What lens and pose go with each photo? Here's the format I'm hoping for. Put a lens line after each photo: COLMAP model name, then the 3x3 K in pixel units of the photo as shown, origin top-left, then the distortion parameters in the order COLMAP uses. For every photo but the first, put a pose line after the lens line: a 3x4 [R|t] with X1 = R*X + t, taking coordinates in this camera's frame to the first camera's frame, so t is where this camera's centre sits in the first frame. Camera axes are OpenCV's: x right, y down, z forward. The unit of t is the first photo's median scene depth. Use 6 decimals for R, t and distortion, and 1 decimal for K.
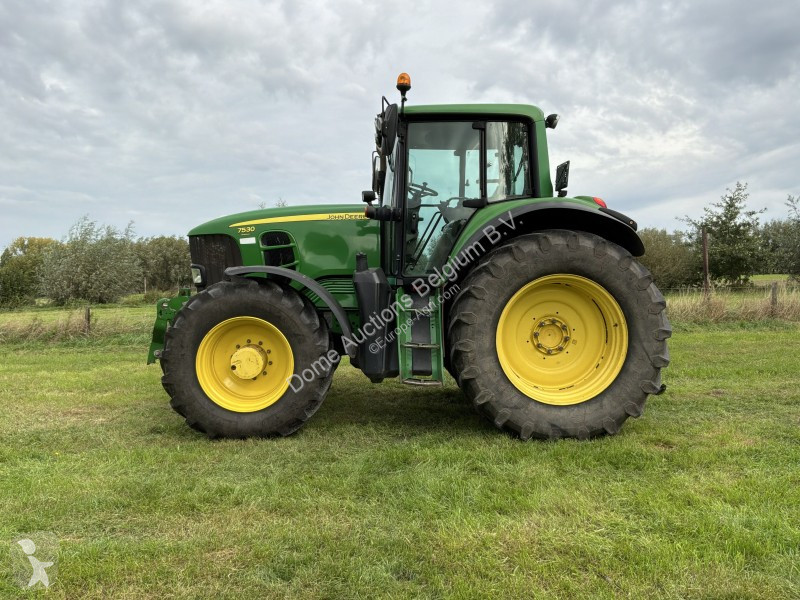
lens RADIAL K [[644.6, 0, 394.7], [0, 644.6, 298.3], [0, 0, 1]] dist [0.067327, -0.051822]
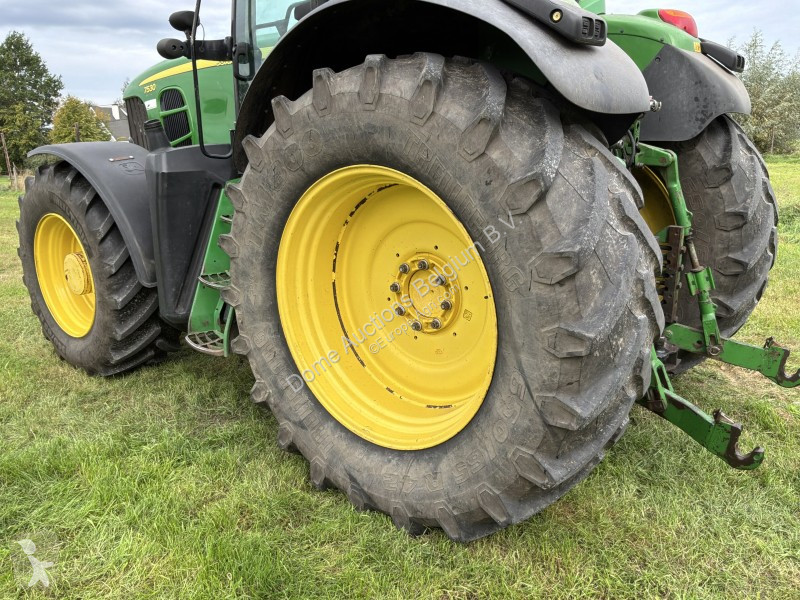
lens RADIAL K [[657.4, 0, 394.7], [0, 657.4, 300.0], [0, 0, 1]] dist [0.102305, -0.179595]
pose [[0.753428, 0.149224, -0.640373, 0.563762], [-0.006488, 0.975547, 0.219695, -0.046023], [0.657498, -0.161370, 0.735973, 0.667536]]
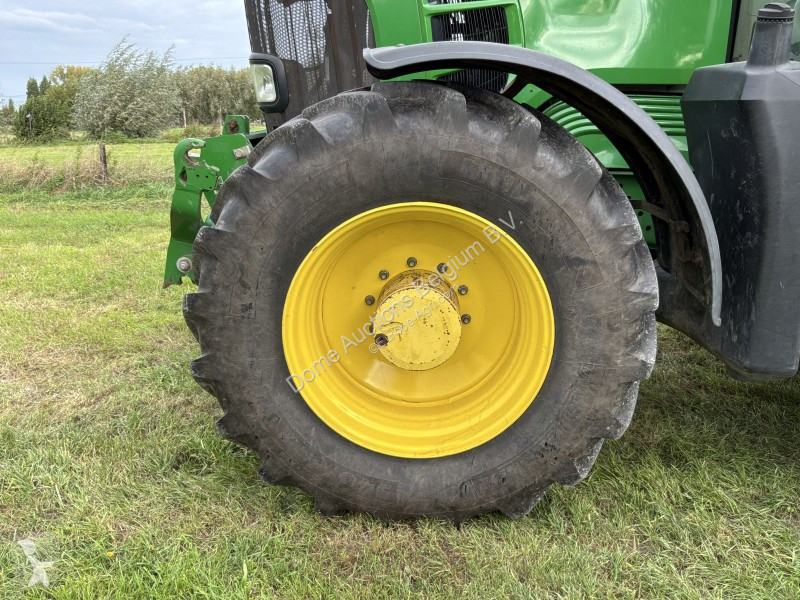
lens RADIAL K [[657.4, 0, 397.7], [0, 657.4, 298.0], [0, 0, 1]] dist [0.102305, -0.179595]
pose [[0.997521, 0.033074, -0.062119, -0.217622], [-0.017513, 0.971577, 0.236075, -0.004022], [0.068162, -0.234402, 0.969747, 0.645636]]
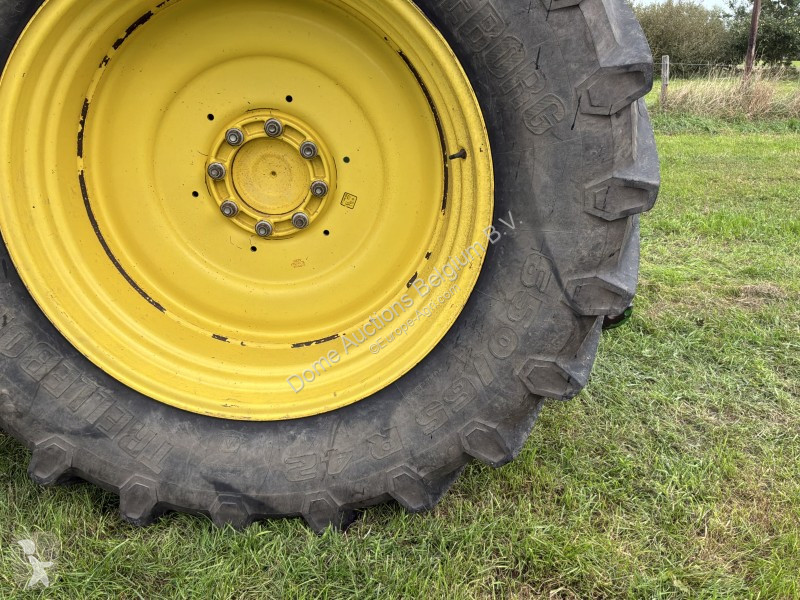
lens RADIAL K [[657.4, 0, 396.8], [0, 657.4, 298.8], [0, 0, 1]] dist [0.102305, -0.179595]
pose [[0.999530, 0.030281, 0.004693, 0.318363], [-0.030203, 0.947711, 0.317696, 0.011915], [0.005173, -0.317689, 0.948181, 0.727284]]
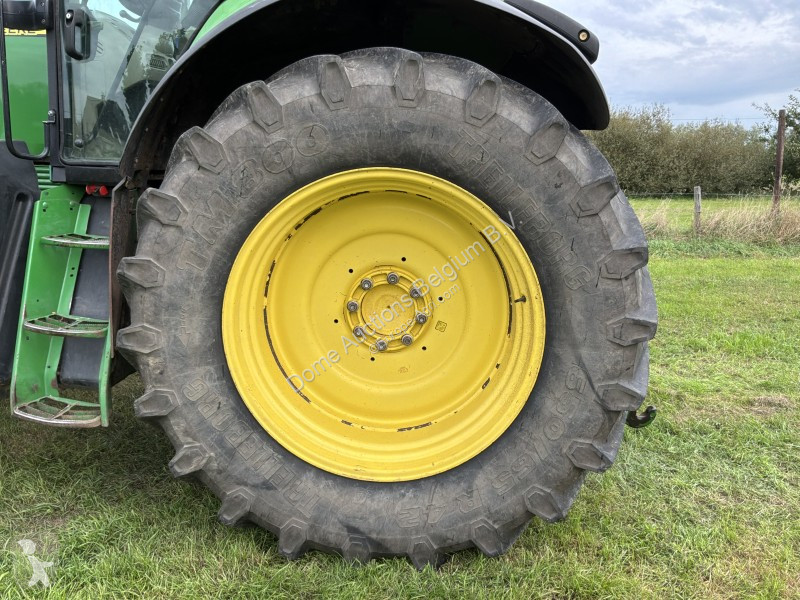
lens RADIAL K [[657.4, 0, 396.6], [0, 657.4, 299.5], [0, 0, 1]] dist [0.102305, -0.179595]
pose [[0.996967, 0.040885, -0.066220, 0.292709], [-0.029667, 0.986295, 0.162300, -0.023713], [0.071948, -0.159843, 0.984517, 0.592659]]
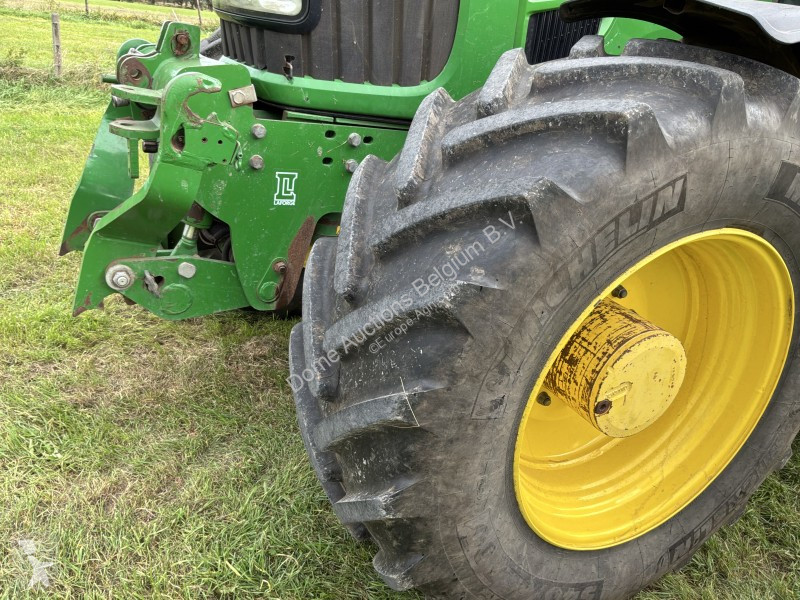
lens RADIAL K [[657.4, 0, 393.9], [0, 657.4, 297.9], [0, 0, 1]] dist [0.102305, -0.179595]
pose [[0.890689, -0.044652, 0.452415, -0.446193], [-0.124004, 0.933566, 0.336271, -0.015199], [-0.437374, -0.355614, 0.825980, 0.829512]]
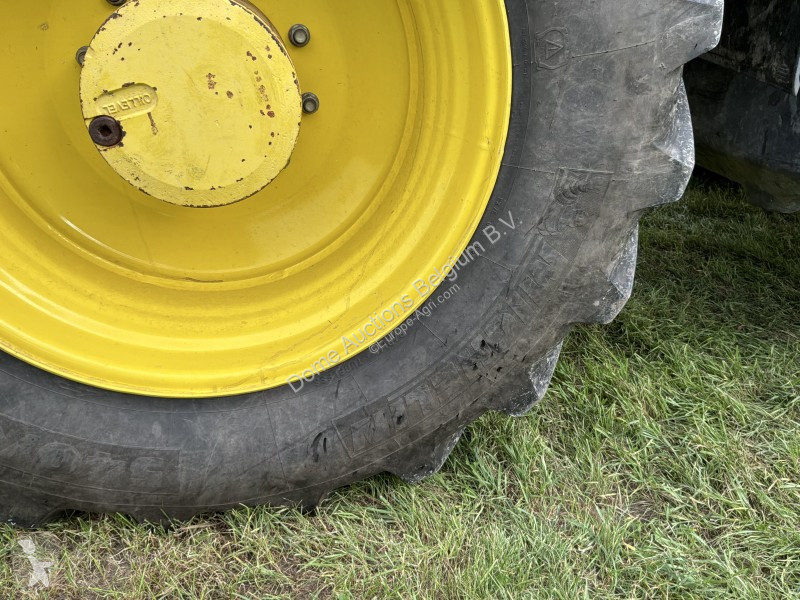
lens RADIAL K [[647.4, 0, 395.9], [0, 647.4, 297.7], [0, 0, 1]] dist [0.047250, -0.056634]
pose [[0.983000, -0.022170, 0.182260, -0.211513], [-0.049997, 0.922848, 0.381906, 0.081404], [-0.176665, -0.384526, 0.906052, 0.836294]]
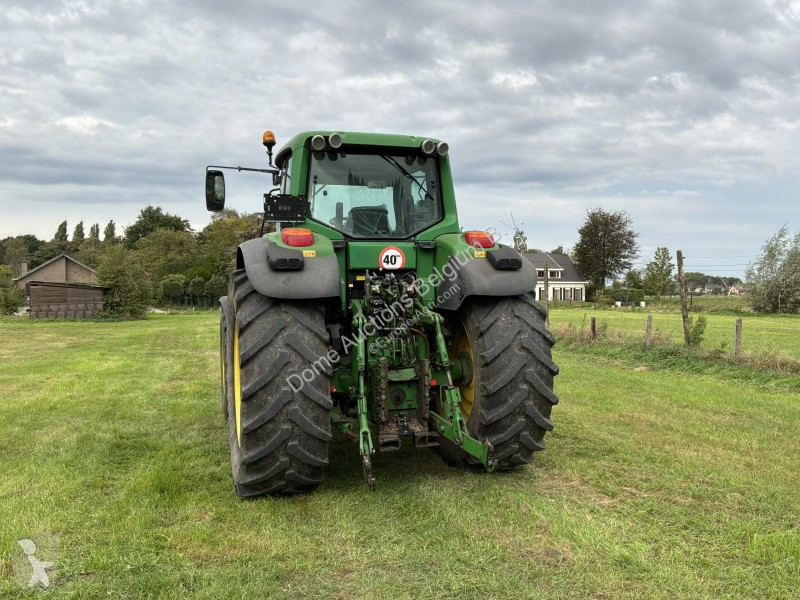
lens RADIAL K [[657.4, 0, 401.4], [0, 657.4, 289.4], [0, 0, 1]] dist [0.102305, -0.179595]
pose [[0.284817, 0.022638, -0.958315, 1.269353], [-0.035388, 0.999288, 0.013088, -0.096005], [0.957929, 0.030185, 0.285415, 0.940386]]
